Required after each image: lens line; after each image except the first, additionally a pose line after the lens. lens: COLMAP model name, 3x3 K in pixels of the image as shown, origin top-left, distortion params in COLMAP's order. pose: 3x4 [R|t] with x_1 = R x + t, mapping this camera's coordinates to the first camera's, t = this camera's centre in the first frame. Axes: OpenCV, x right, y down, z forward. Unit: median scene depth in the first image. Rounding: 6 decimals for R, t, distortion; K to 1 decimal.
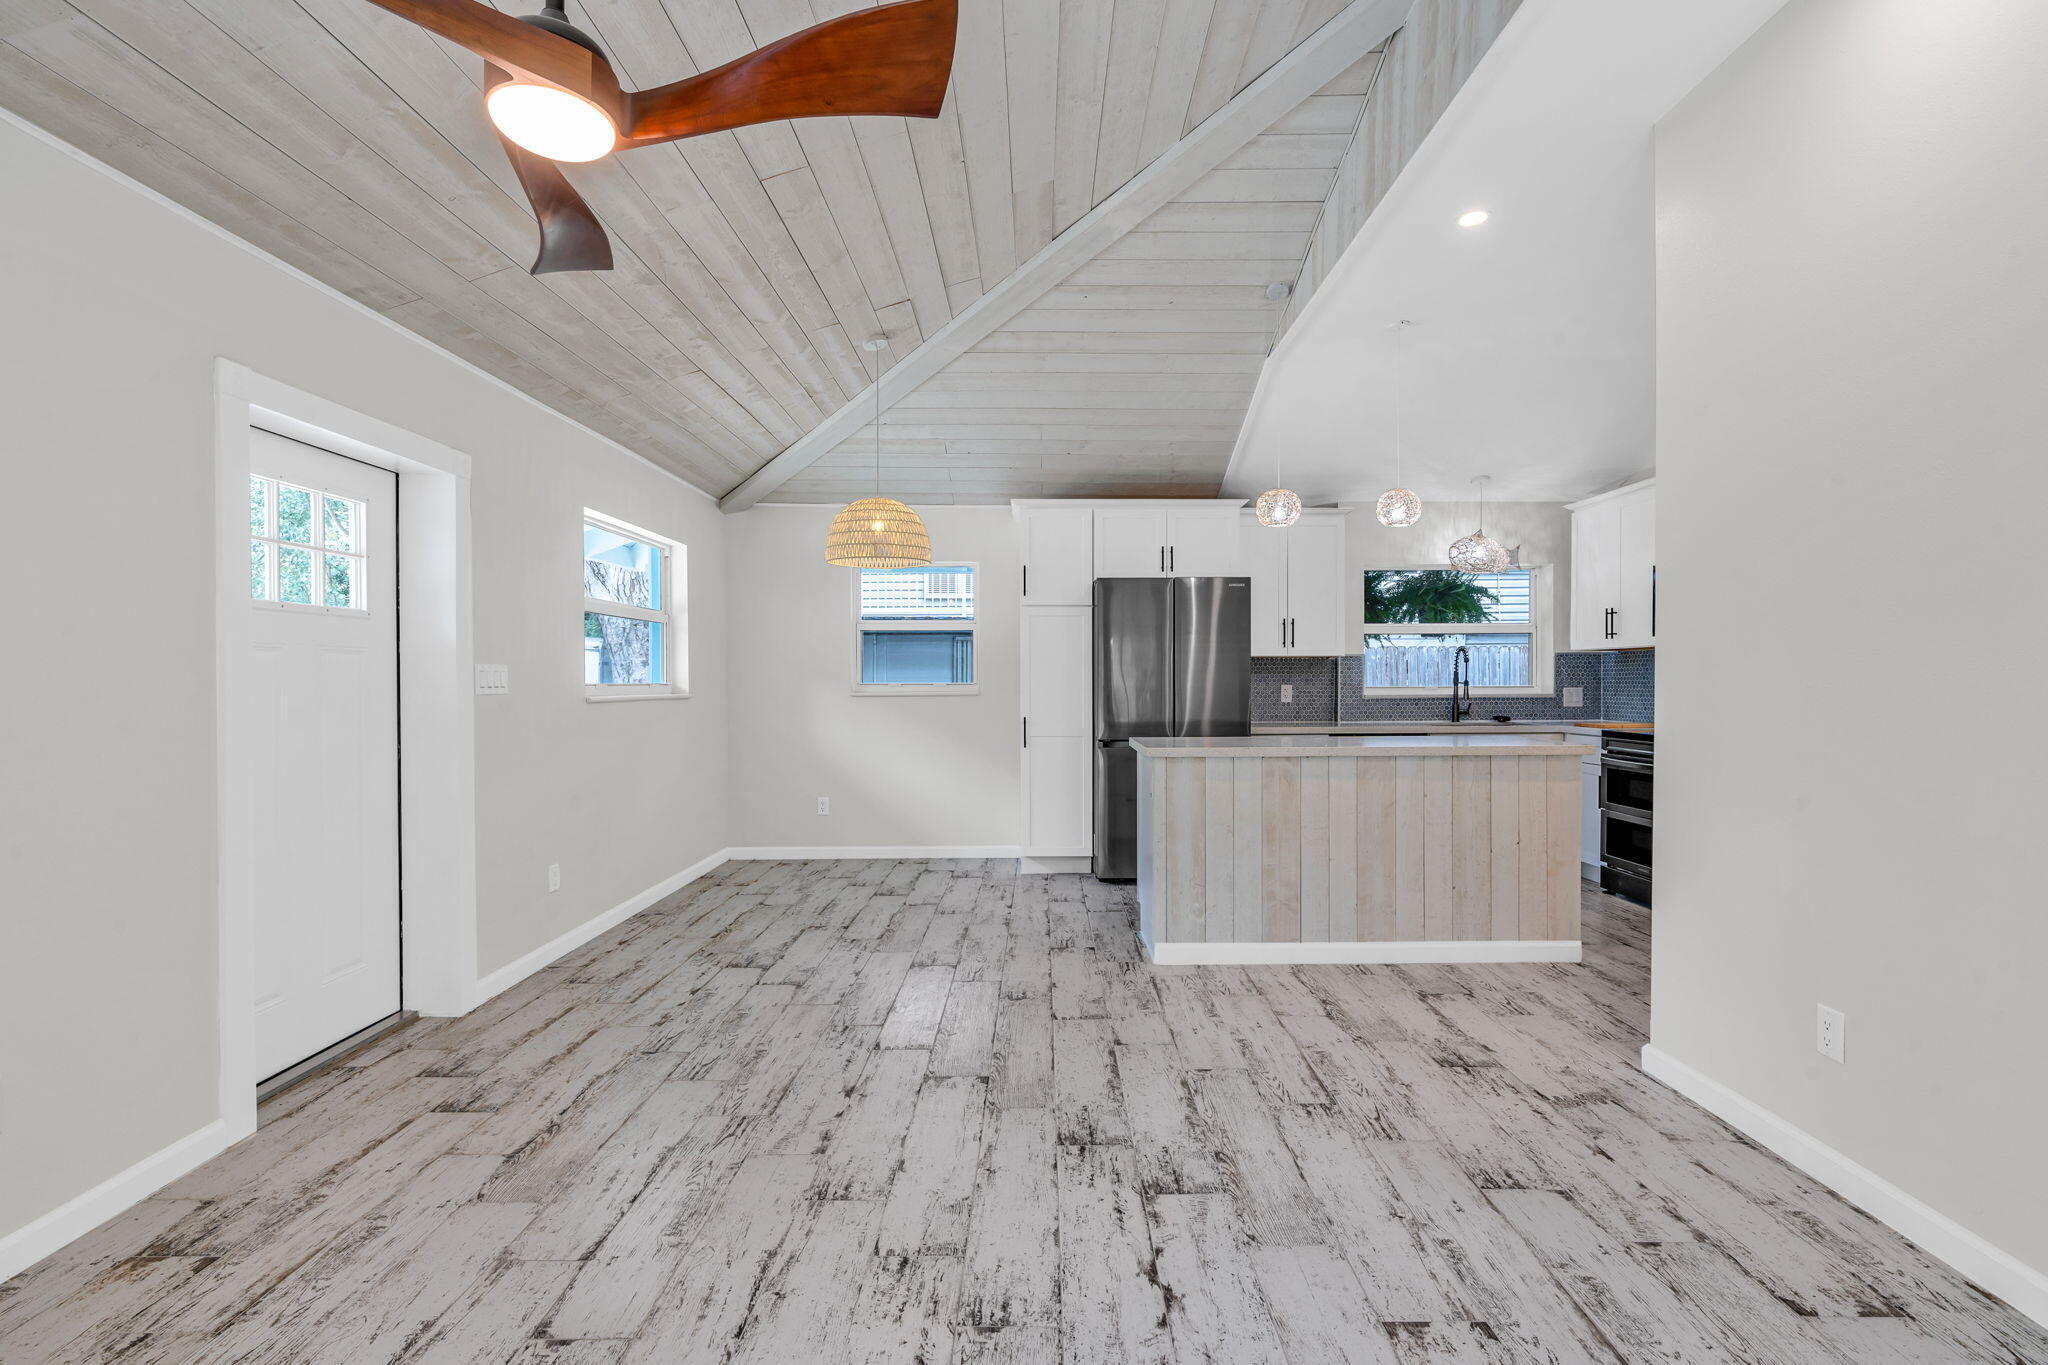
lens RADIAL K [[919.8, 0, 1038.8], [0, 919.8, 670.4], [0, 0, 1]] dist [-0.012388, 0.004549]
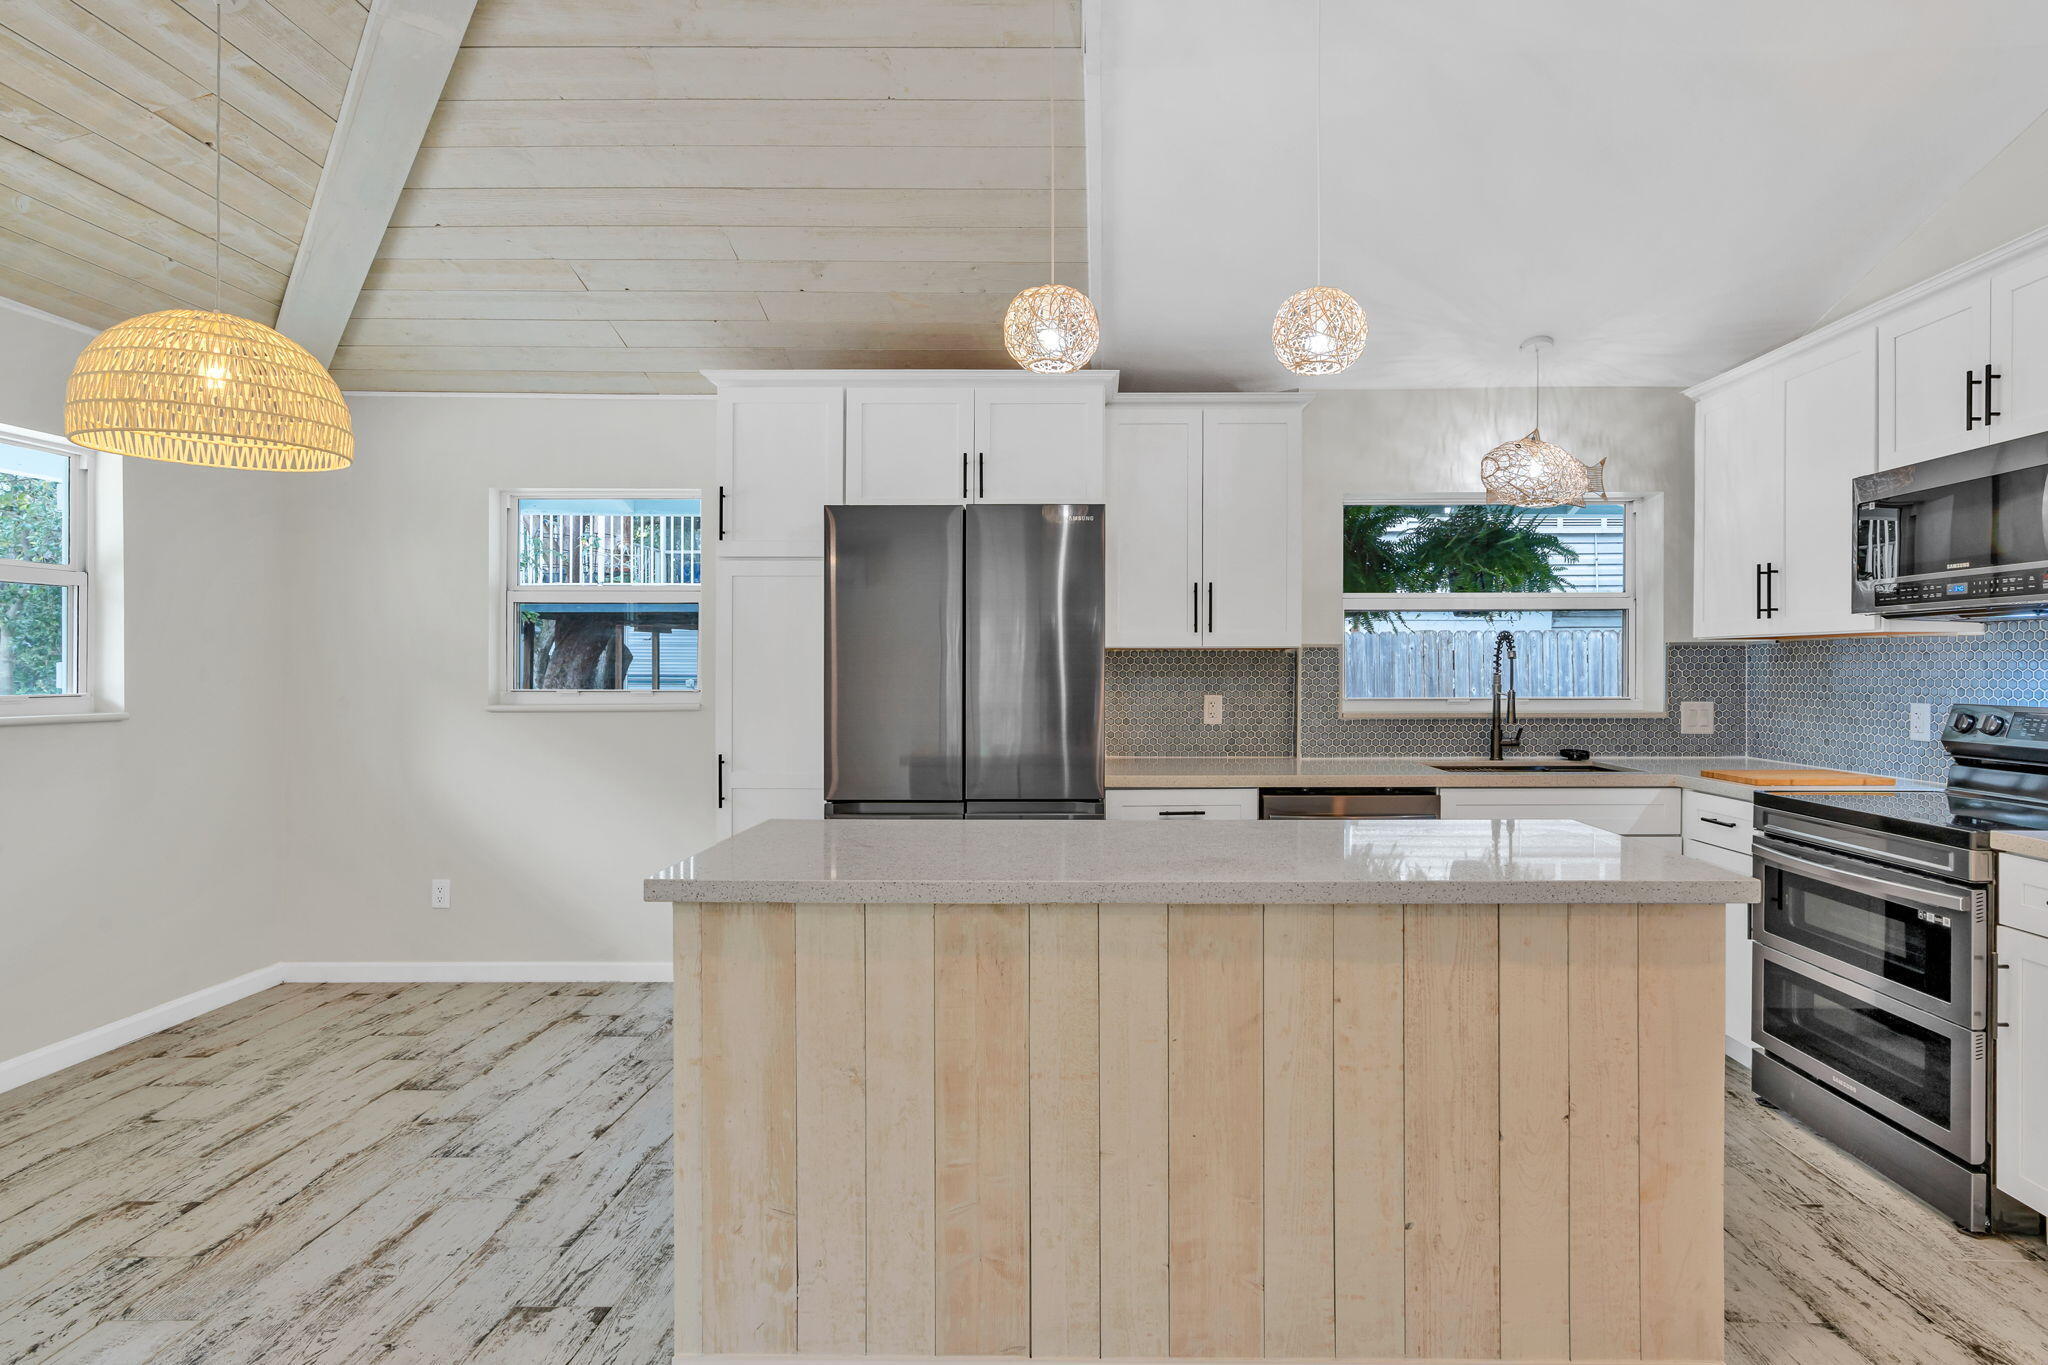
lens RADIAL K [[966.5, 0, 1114.4], [0, 966.5, 650.5], [0, 0, 1]] dist [-0.009739, -0.002760]
pose [[0.999921, 0.002807, -0.012251, 0.305892], [-0.002854, 0.999989, -0.003803, -0.015162], [0.012240, 0.003838, 0.999918, 0.533697]]
